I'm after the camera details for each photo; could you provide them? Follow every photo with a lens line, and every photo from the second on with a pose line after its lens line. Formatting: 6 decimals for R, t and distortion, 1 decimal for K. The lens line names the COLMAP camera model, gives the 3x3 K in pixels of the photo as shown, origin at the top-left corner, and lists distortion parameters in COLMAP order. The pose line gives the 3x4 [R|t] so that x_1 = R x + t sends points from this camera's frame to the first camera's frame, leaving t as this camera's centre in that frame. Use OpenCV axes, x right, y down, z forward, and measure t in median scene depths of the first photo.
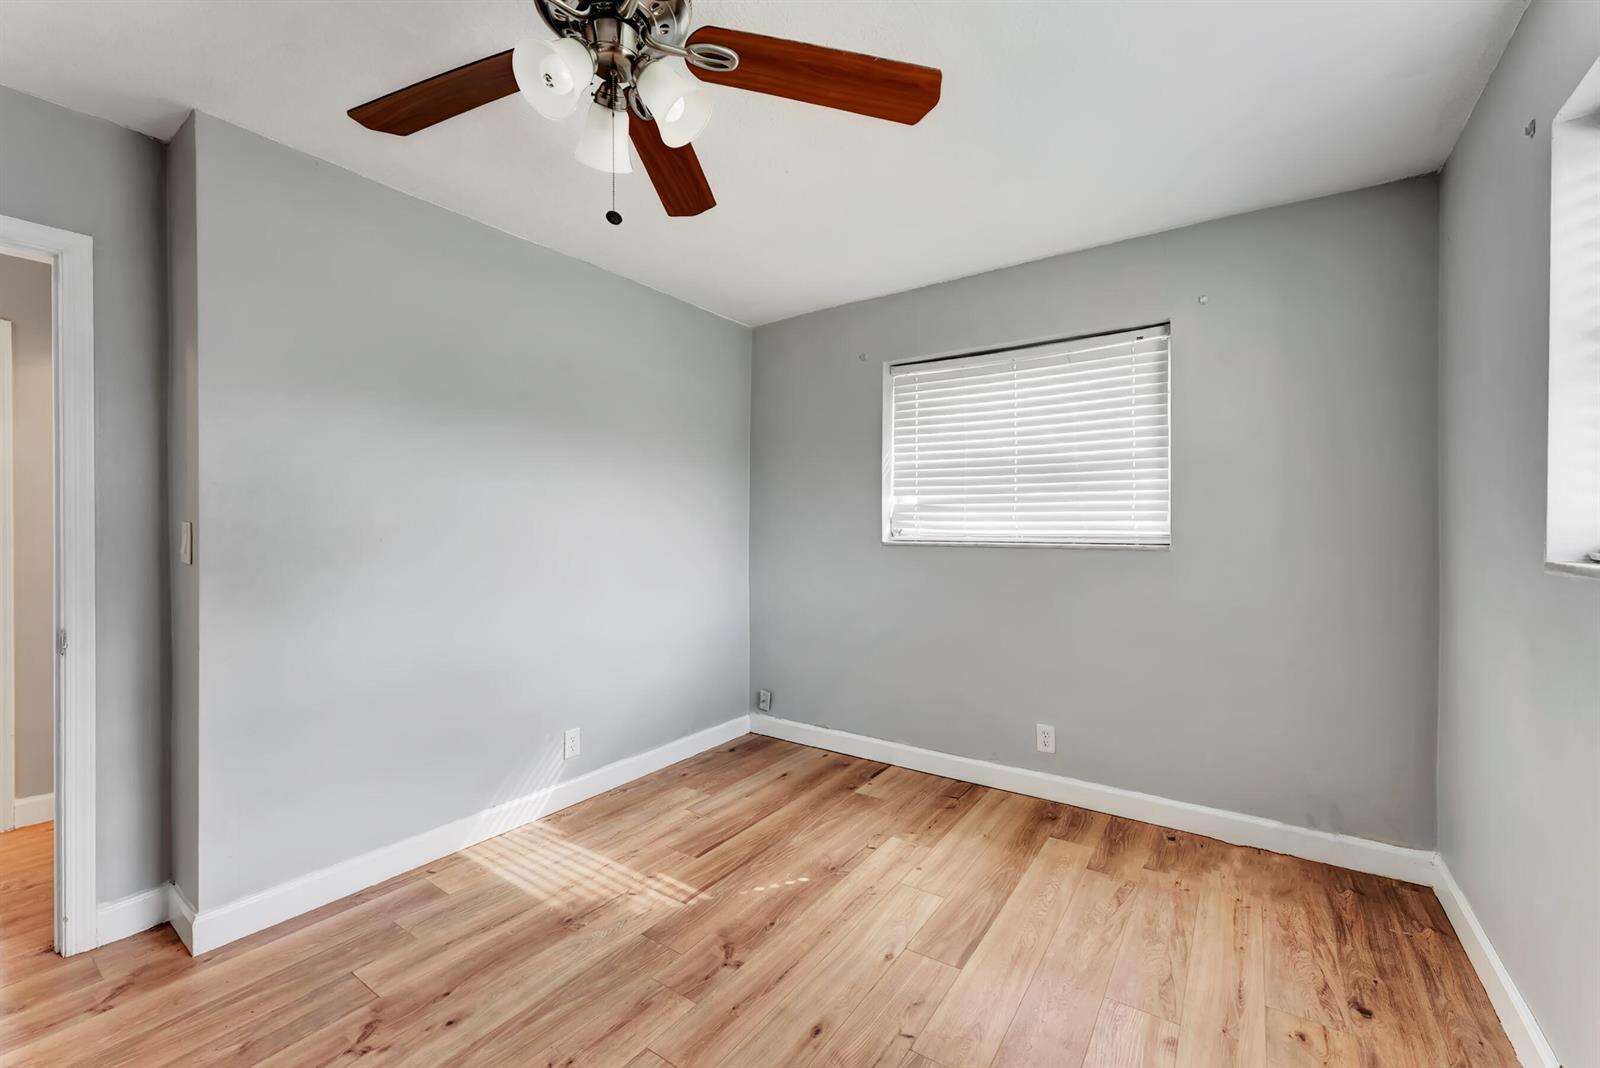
lens RADIAL K [[692.7, 0, 756.8], [0, 692.7, 507.9], [0, 0, 1]] dist [-0.000184, 0.000456]
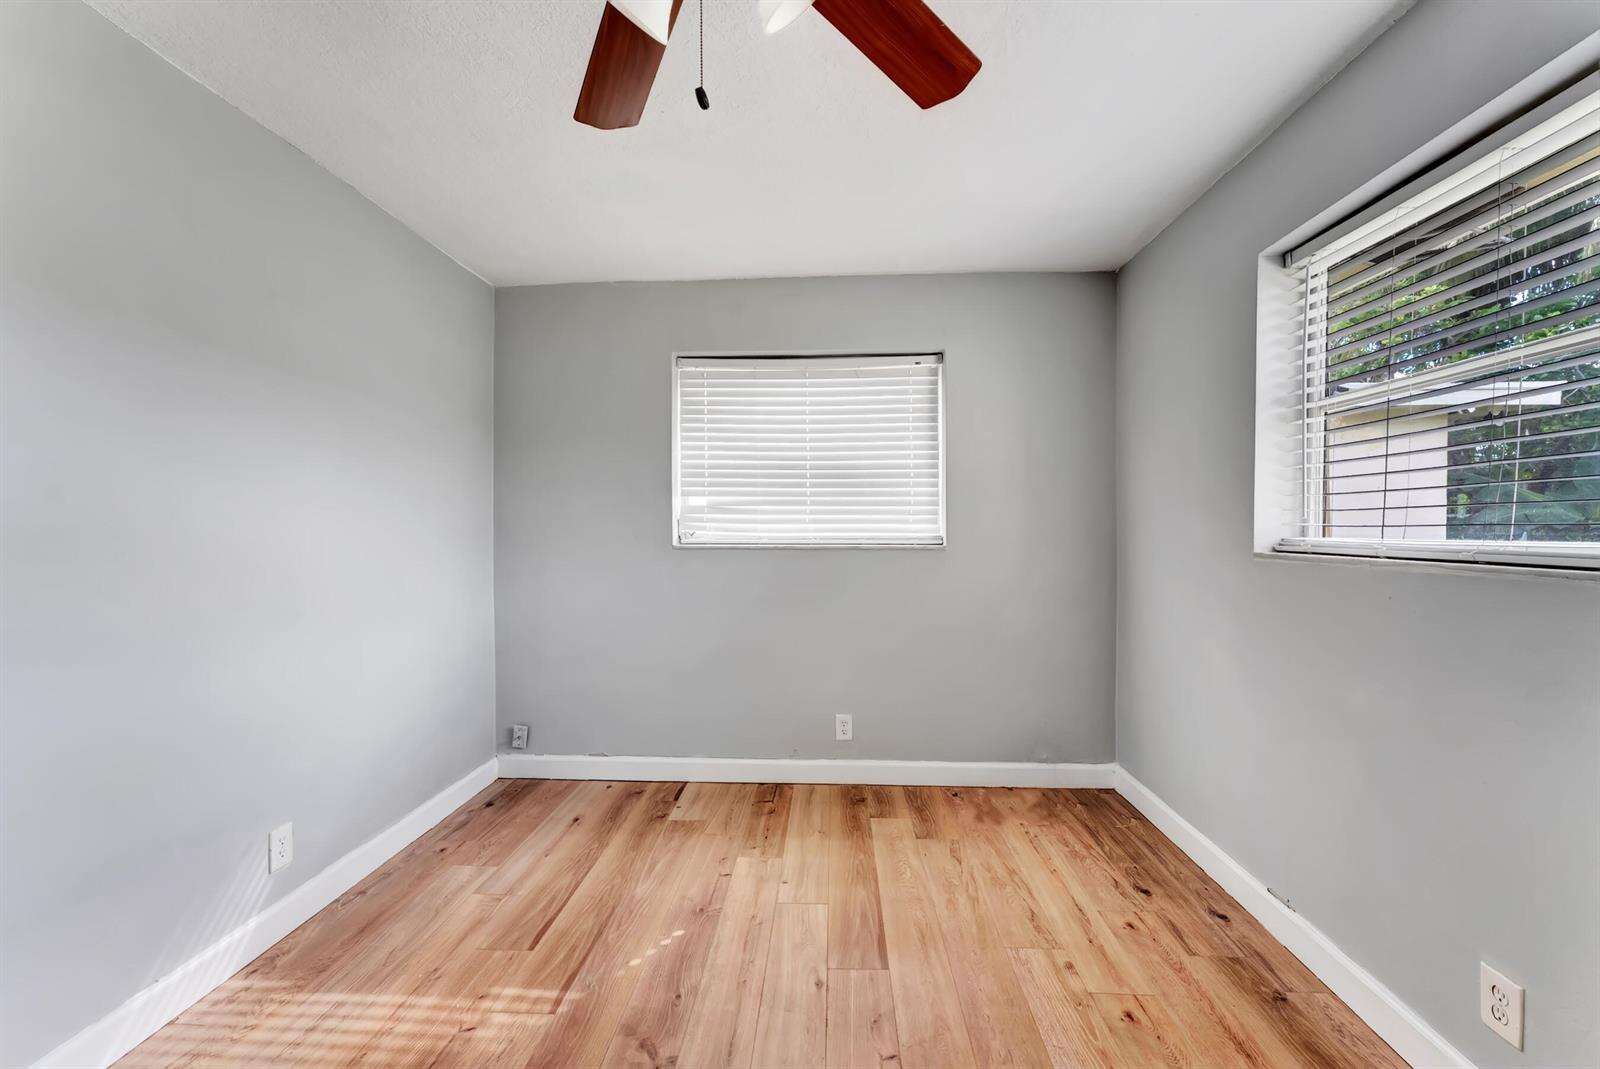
lens RADIAL K [[692.7, 0, 812.6], [0, 692.7, 519.6], [0, 0, 1]] dist [-0.000184, 0.000456]
pose [[0.825307, 0.006108, 0.564651, -0.248653], [-0.013758, 0.999862, 0.009293, 0.003862], [-0.564517, -0.015439, 0.825277, 0.164302]]
